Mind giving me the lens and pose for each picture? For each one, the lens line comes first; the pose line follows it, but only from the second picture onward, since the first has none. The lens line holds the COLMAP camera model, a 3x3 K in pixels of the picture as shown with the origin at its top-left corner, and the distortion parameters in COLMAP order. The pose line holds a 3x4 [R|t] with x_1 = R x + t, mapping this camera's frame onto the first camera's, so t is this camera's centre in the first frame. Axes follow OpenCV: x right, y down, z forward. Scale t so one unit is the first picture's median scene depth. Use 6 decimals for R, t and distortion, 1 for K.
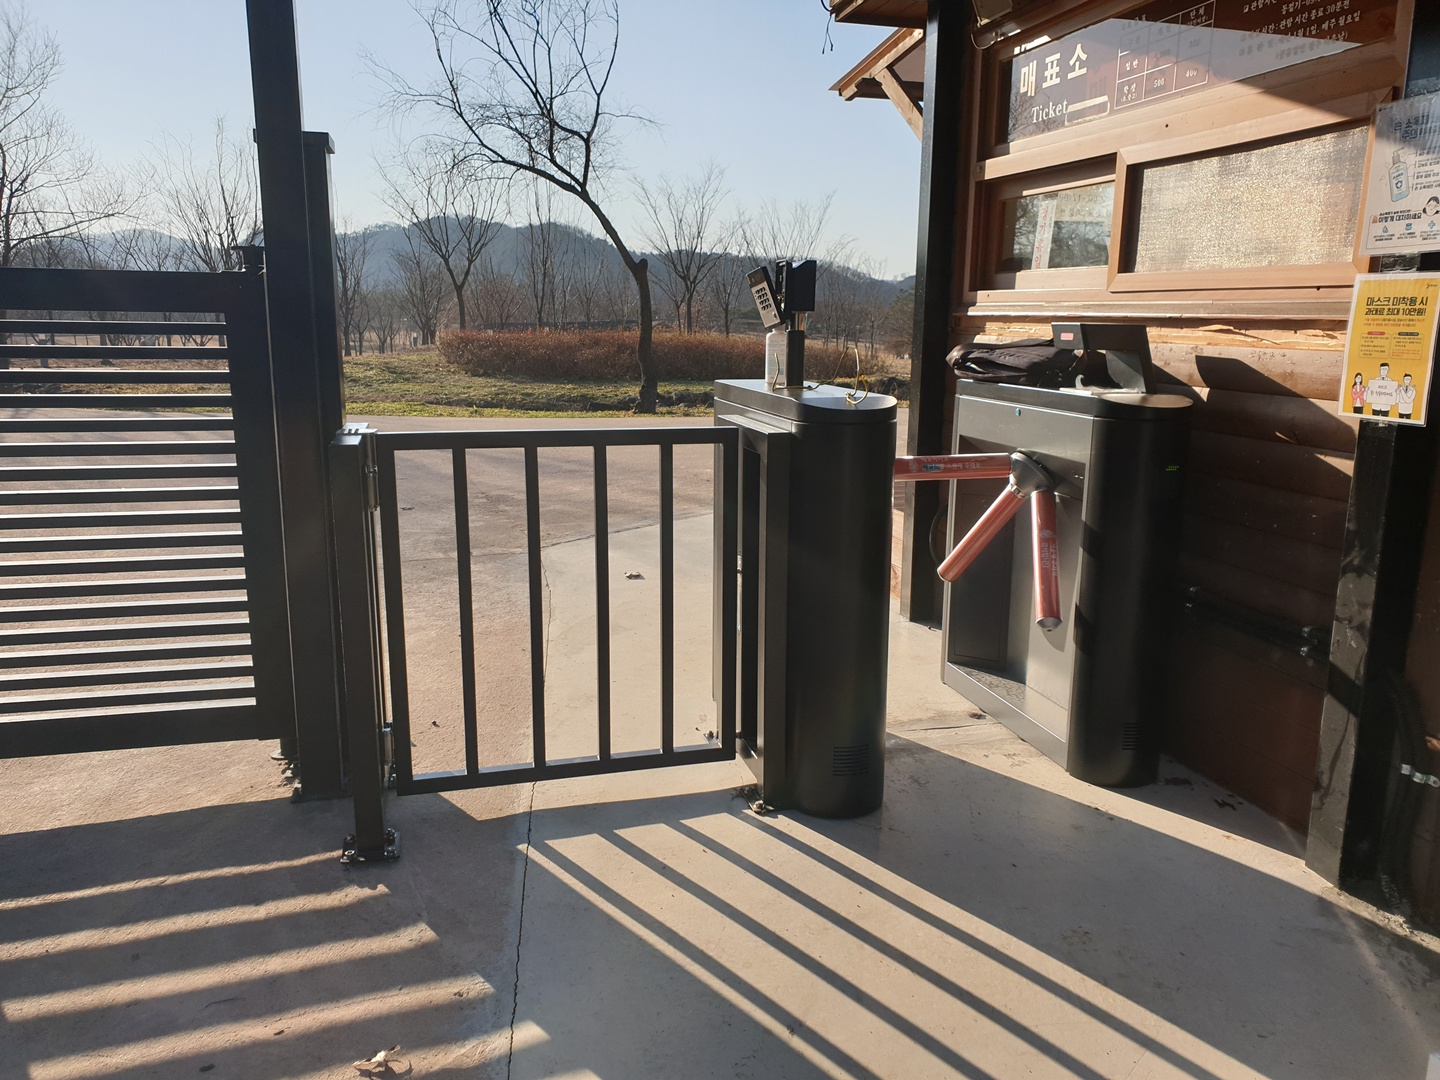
lens RADIAL K [[1124.9, 0, 720.0], [0, 1124.9, 540.0], [0, 0, 1]] dist [0.010238, -0.000382]
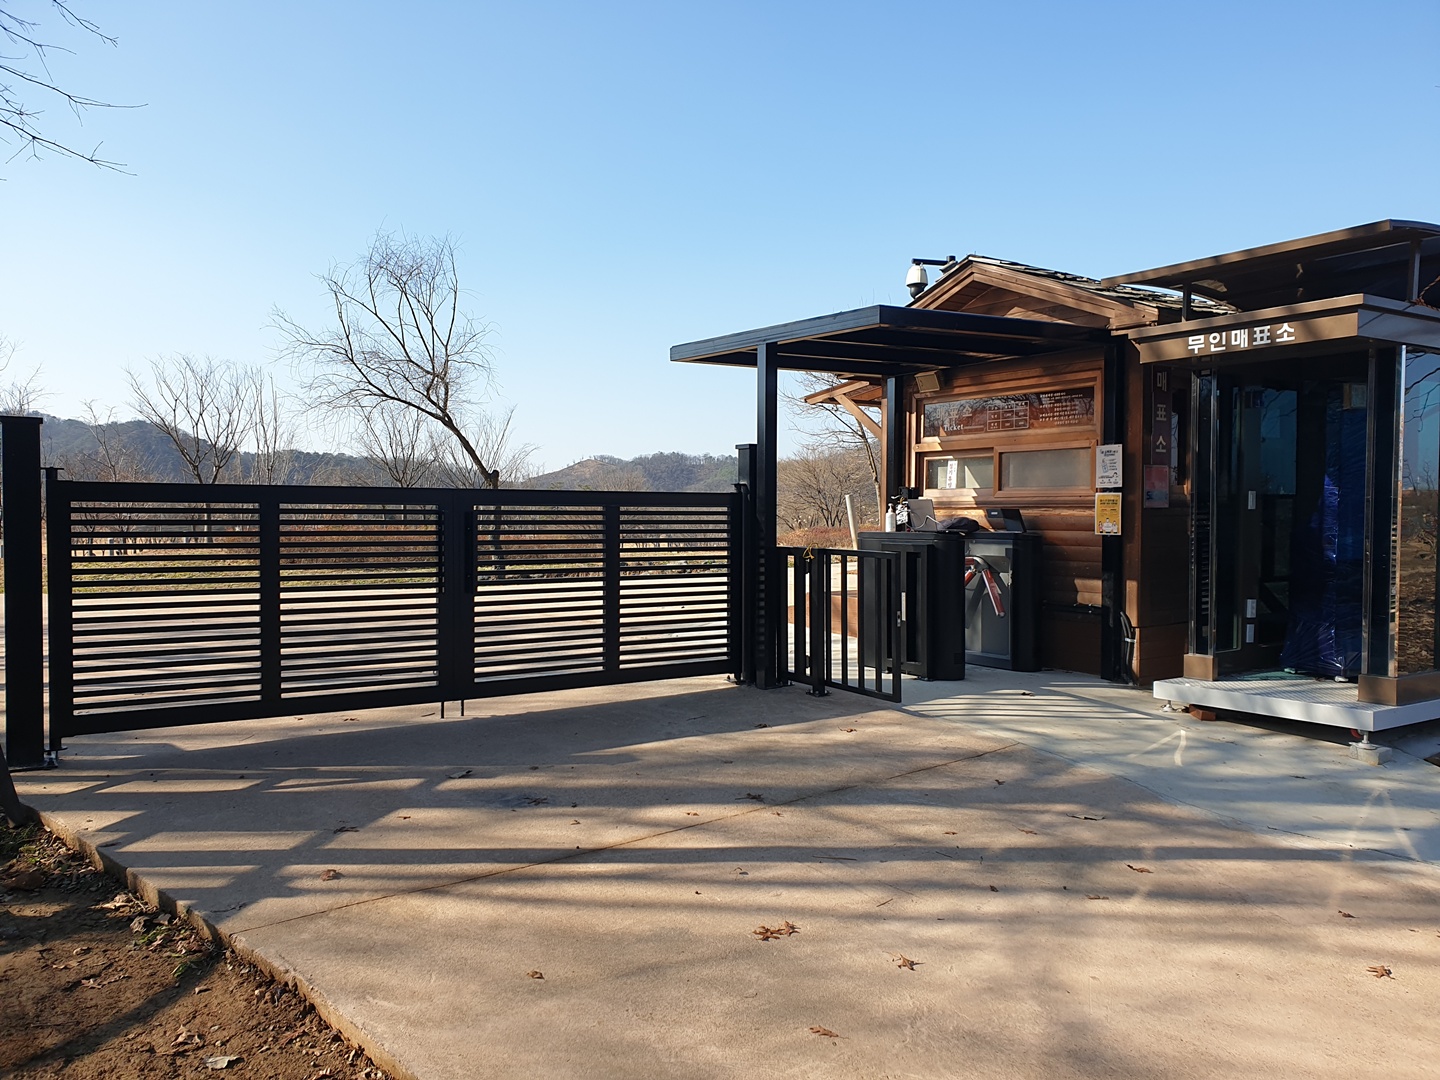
lens RADIAL K [[1124.9, 0, 720.0], [0, 1124.9, 540.0], [0, 0, 1]] dist [0.010238, -0.000382]
pose [[0.947893, -0.009456, 0.318449, -0.281740], [0.066161, 0.983611, -0.167728, 0.070355], [-0.311644, 0.180058, 0.932983, -0.316014]]
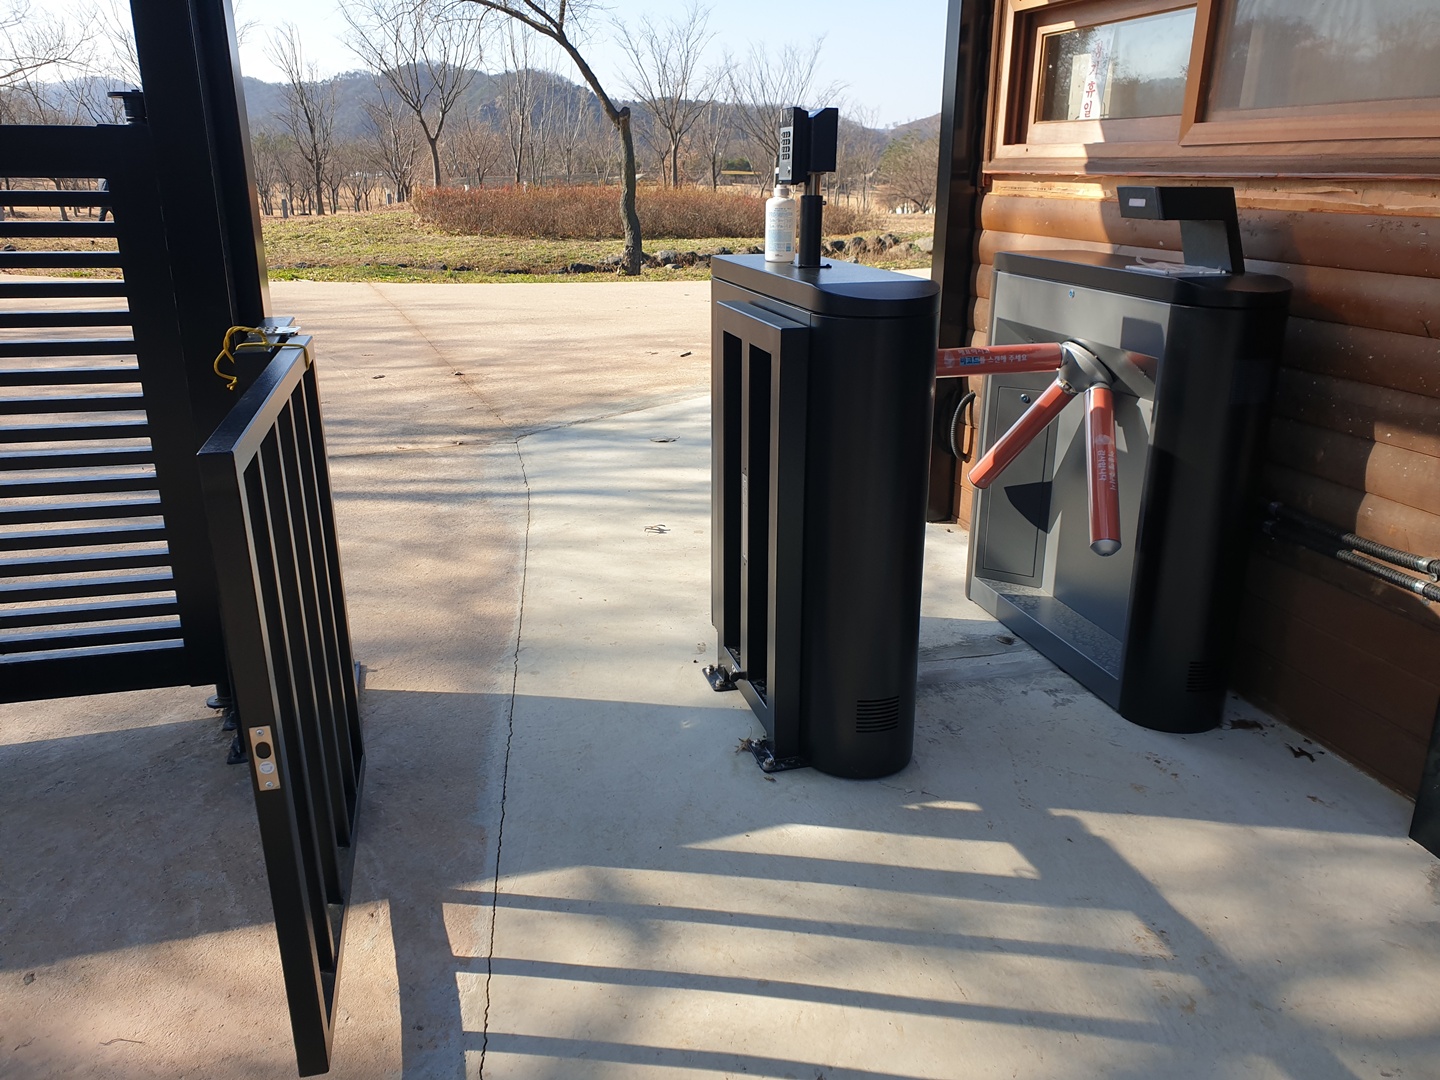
lens RADIAL K [[1112.6, 0, 721.7], [0, 1112.6, 534.2], [0, 0, 1]] dist [-0.054671, 0.089048]
pose [[0.999883, -0.009758, 0.011781, -0.002003], [0.008229, 0.992314, 0.123473, -0.009233], [-0.012895, -0.123362, 0.992278, 0.038505]]
